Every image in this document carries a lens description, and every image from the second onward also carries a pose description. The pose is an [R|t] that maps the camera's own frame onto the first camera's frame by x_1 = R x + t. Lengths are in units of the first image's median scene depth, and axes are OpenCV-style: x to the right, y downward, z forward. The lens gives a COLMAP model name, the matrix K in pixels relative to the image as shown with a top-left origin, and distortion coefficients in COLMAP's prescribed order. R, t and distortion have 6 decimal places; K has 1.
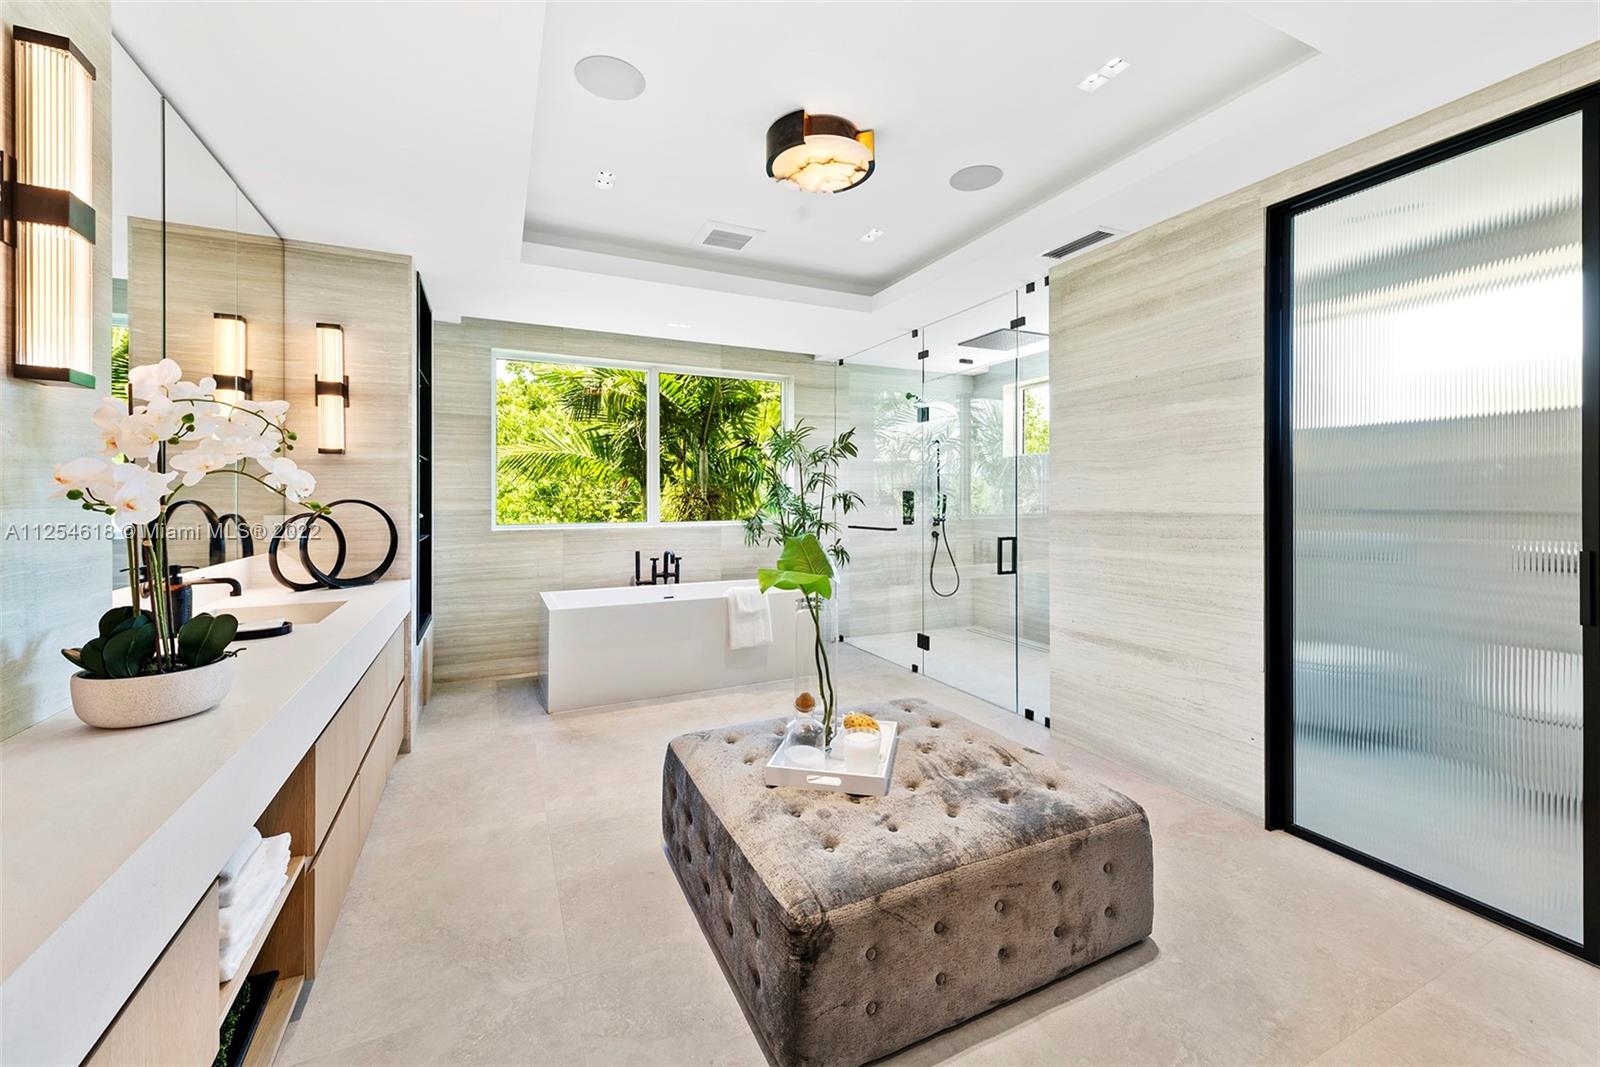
lens RADIAL K [[637.0, 0, 797.2], [0, 637.0, 492.0], [0, 0, 1]] dist [0.011434, -0.000185]
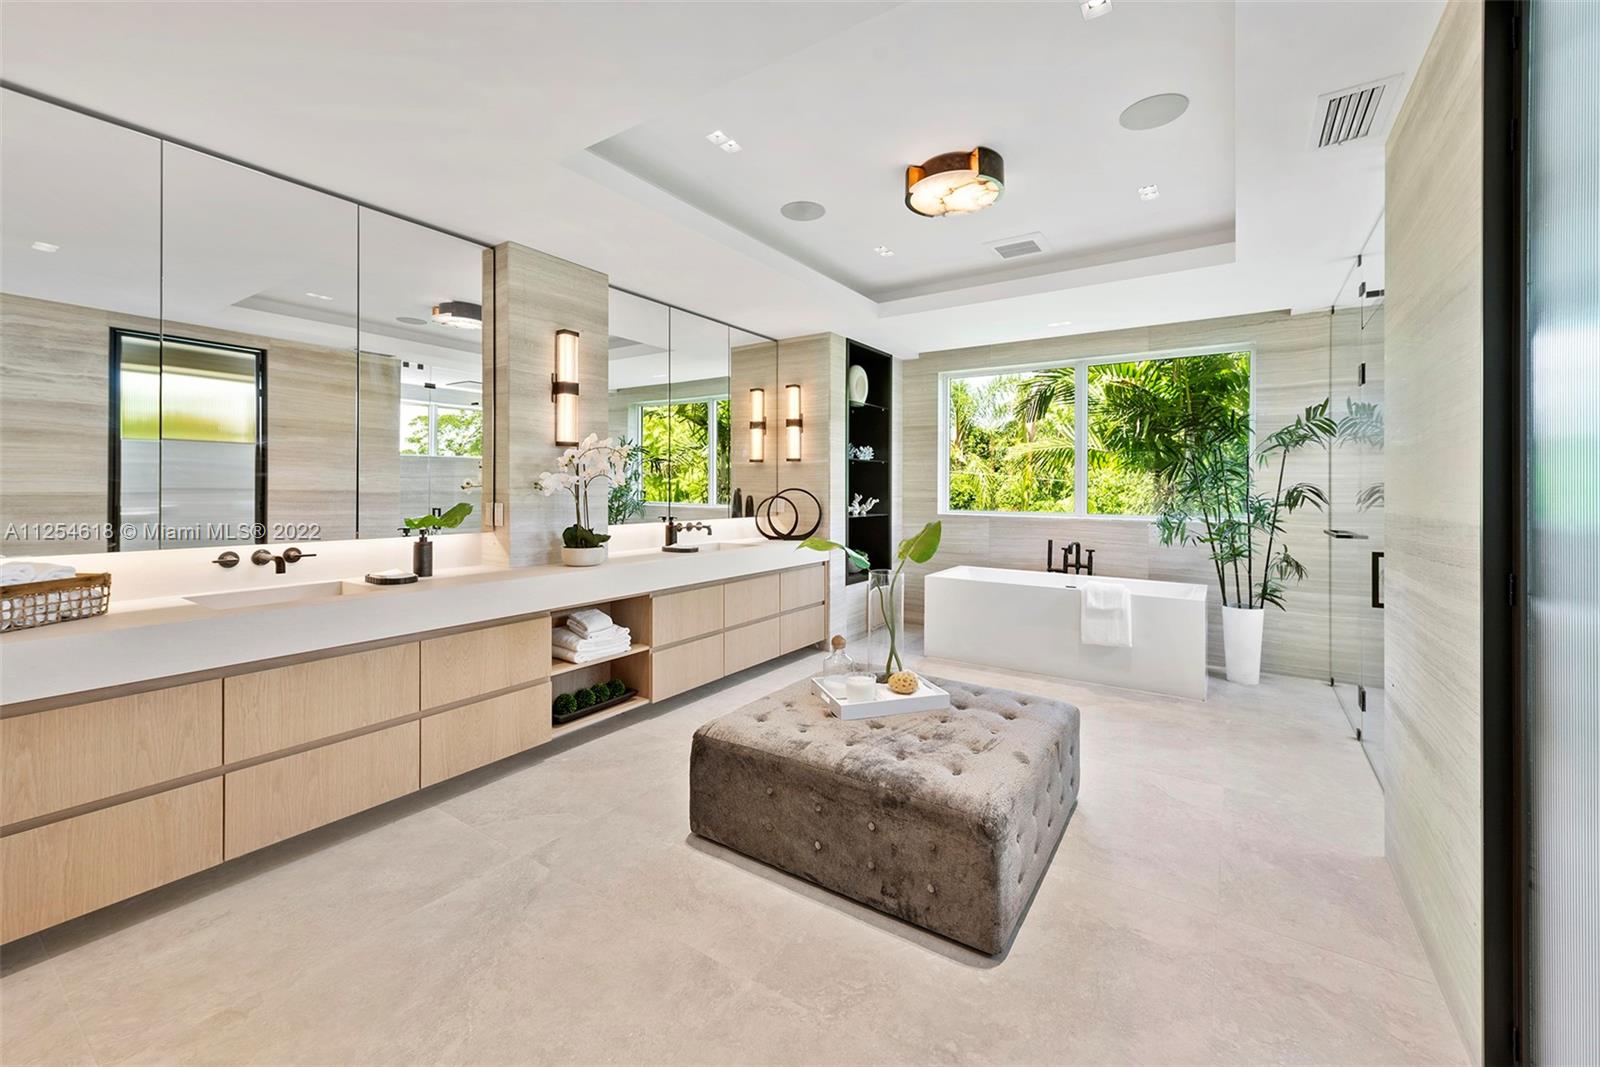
lens RADIAL K [[637.0, 0, 814.6], [0, 637.0, 487.4], [0, 0, 1]] dist [0.011434, -0.000185]
pose [[0.520395, 0.005879, -0.853906, 0.499944], [-0.001391, 0.999981, 0.006036, -0.000875], [0.853925, -0.001953, 0.520393, 0.118325]]
